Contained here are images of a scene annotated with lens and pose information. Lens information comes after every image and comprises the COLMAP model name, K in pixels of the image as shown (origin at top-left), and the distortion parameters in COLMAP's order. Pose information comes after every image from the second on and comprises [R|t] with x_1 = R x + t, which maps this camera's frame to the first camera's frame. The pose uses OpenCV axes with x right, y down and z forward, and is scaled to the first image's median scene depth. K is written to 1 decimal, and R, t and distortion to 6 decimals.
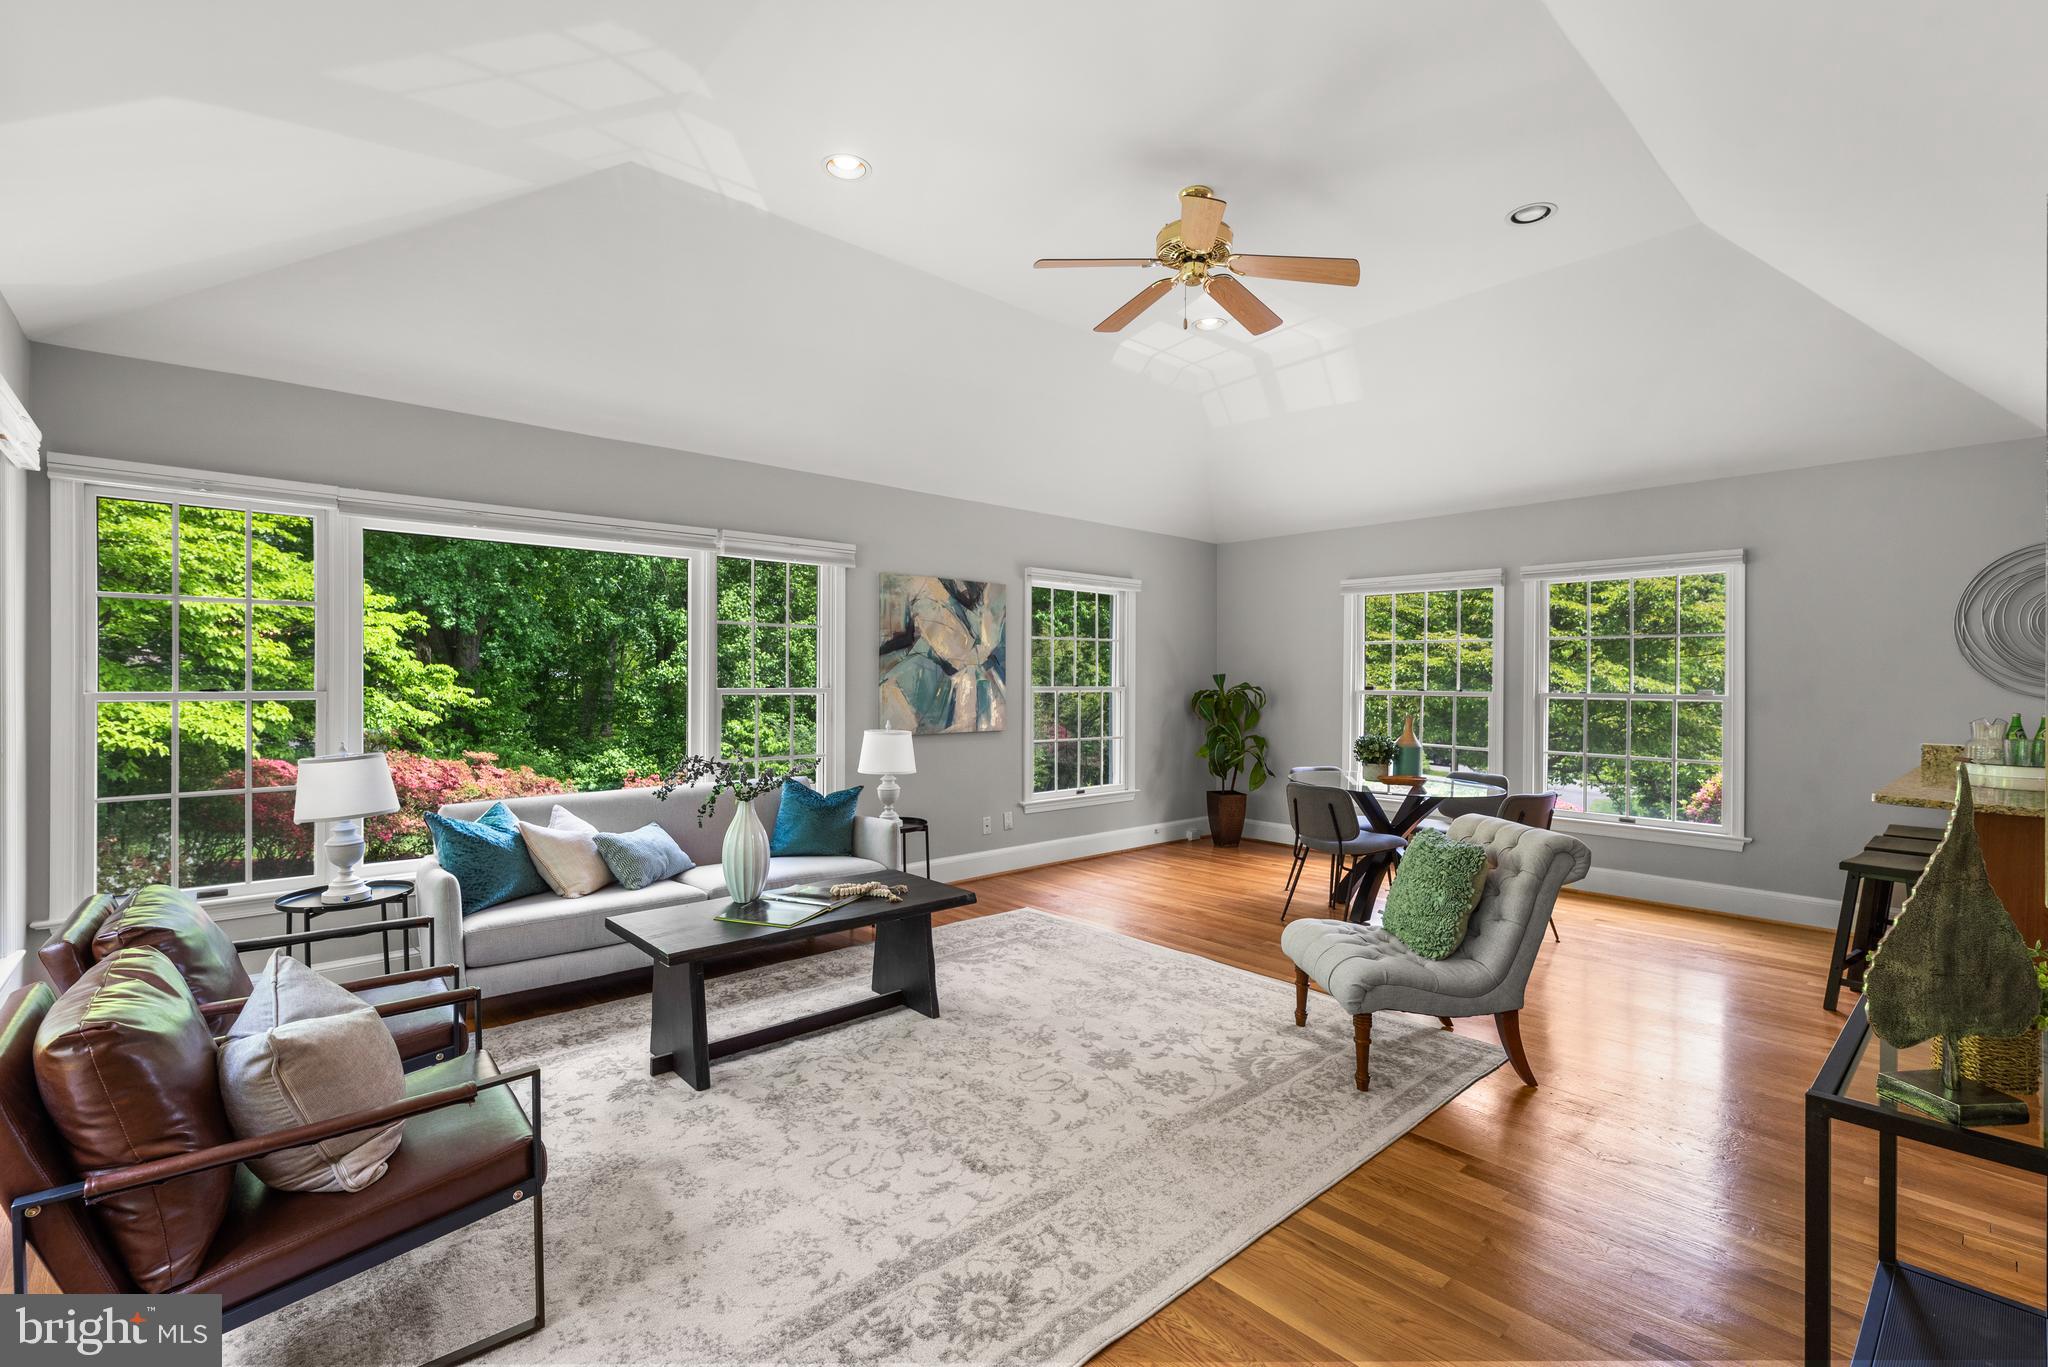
lens RADIAL K [[914.0, 0, 1024.0], [0, 914.0, 683.5], [0, 0, 1]] dist [0.002207, -0.000017]
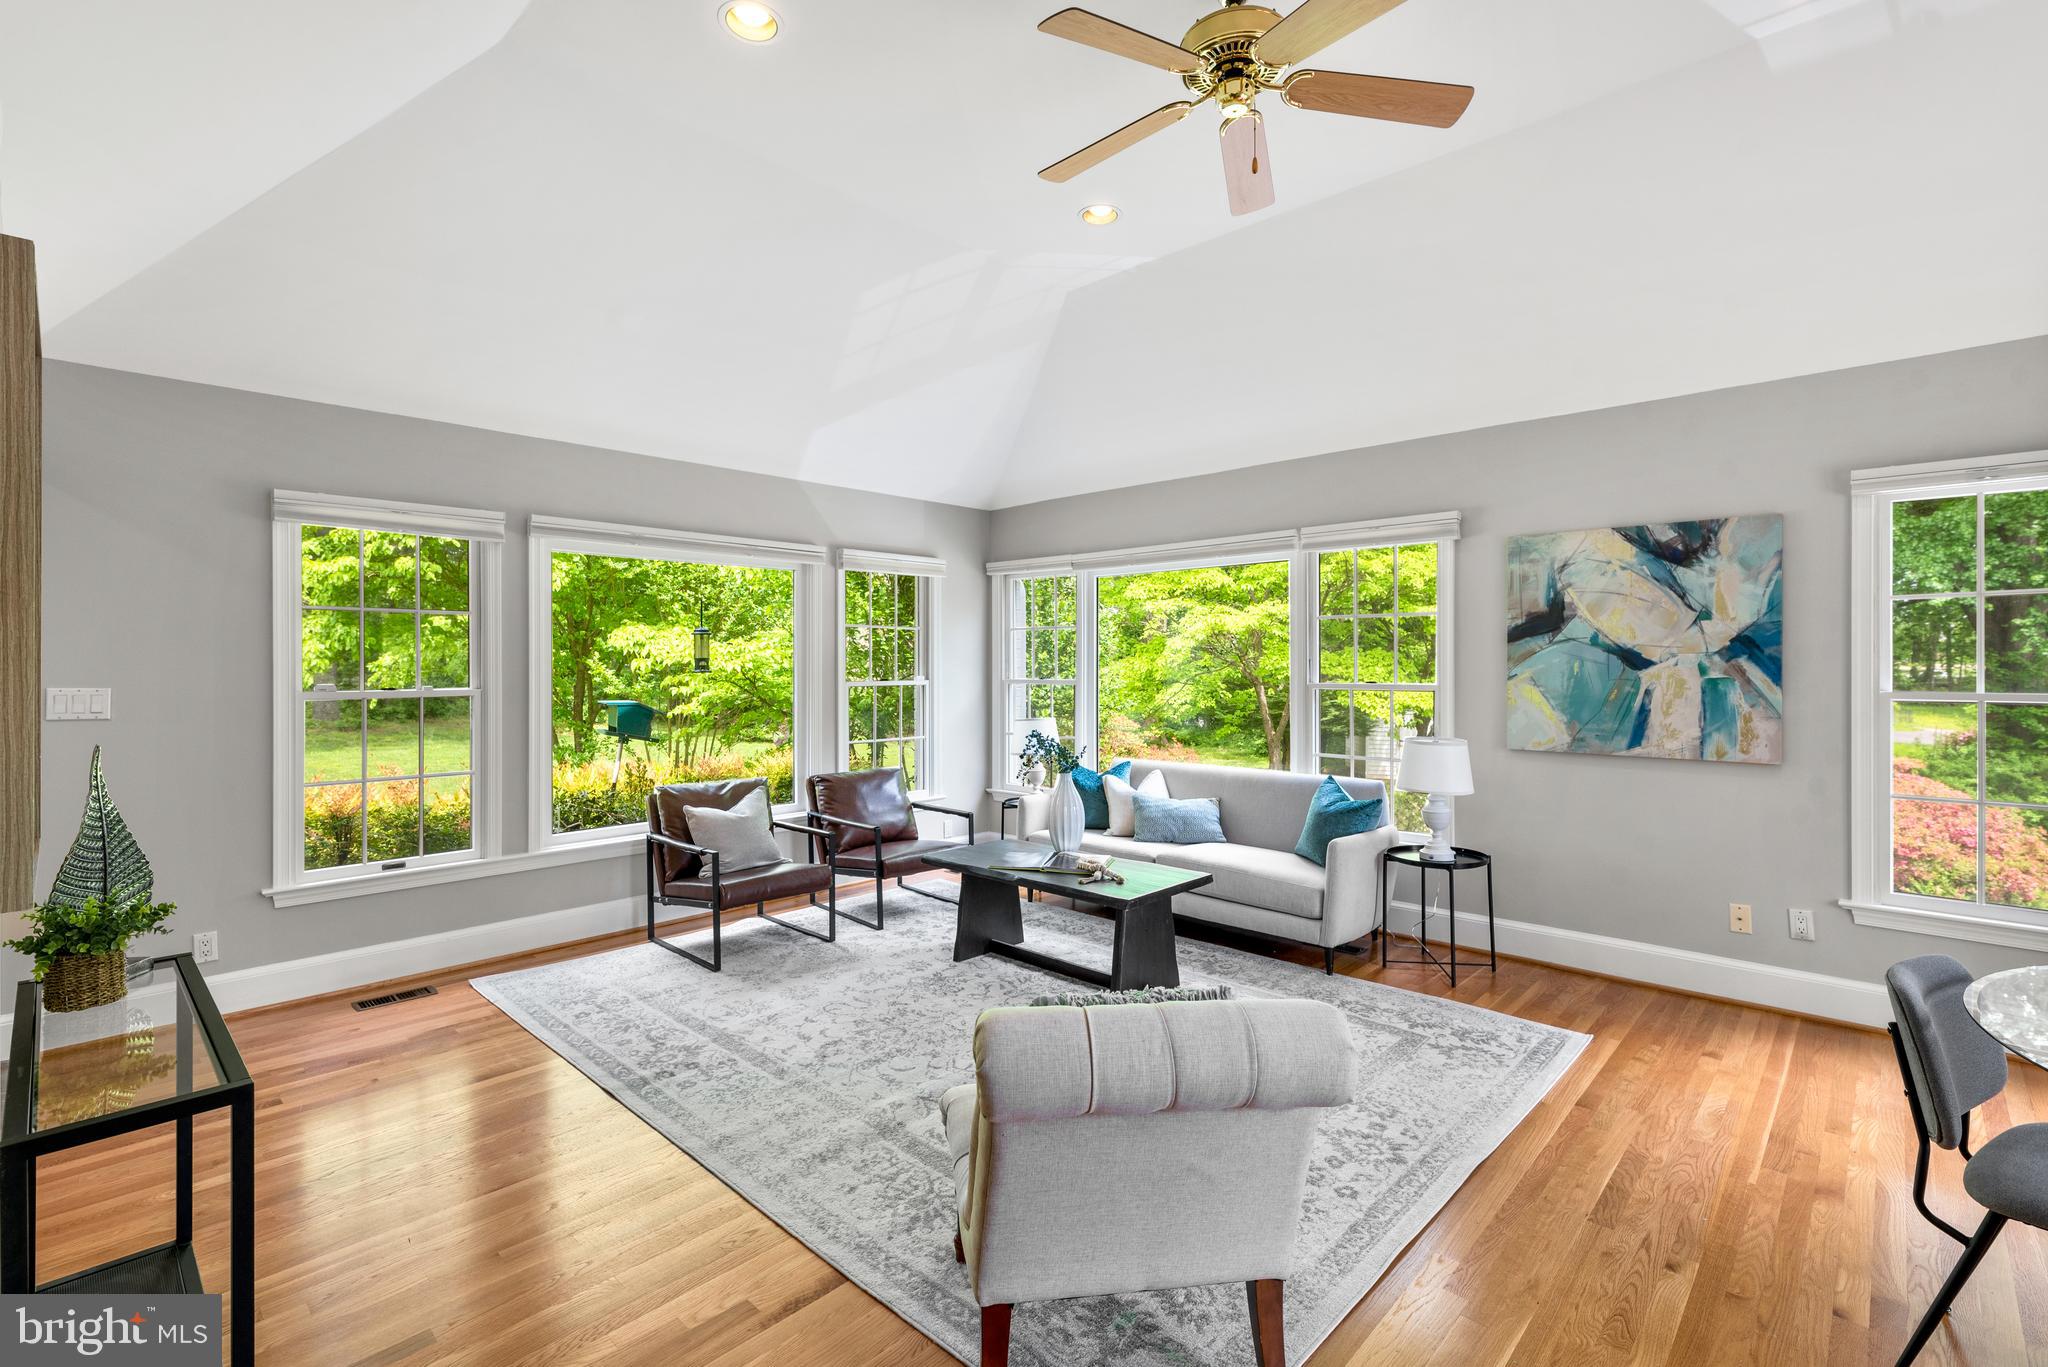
lens RADIAL K [[916.9, 0, 1026.8], [0, 916.9, 674.1], [0, 0, 1]] dist [0.002814, -0.000304]
pose [[0.077340, 0.009613, -0.996958, 0.583655], [-0.002630, 0.999952, 0.009438, -0.011751], [0.997001, 0.001892, 0.077362, 0.532435]]
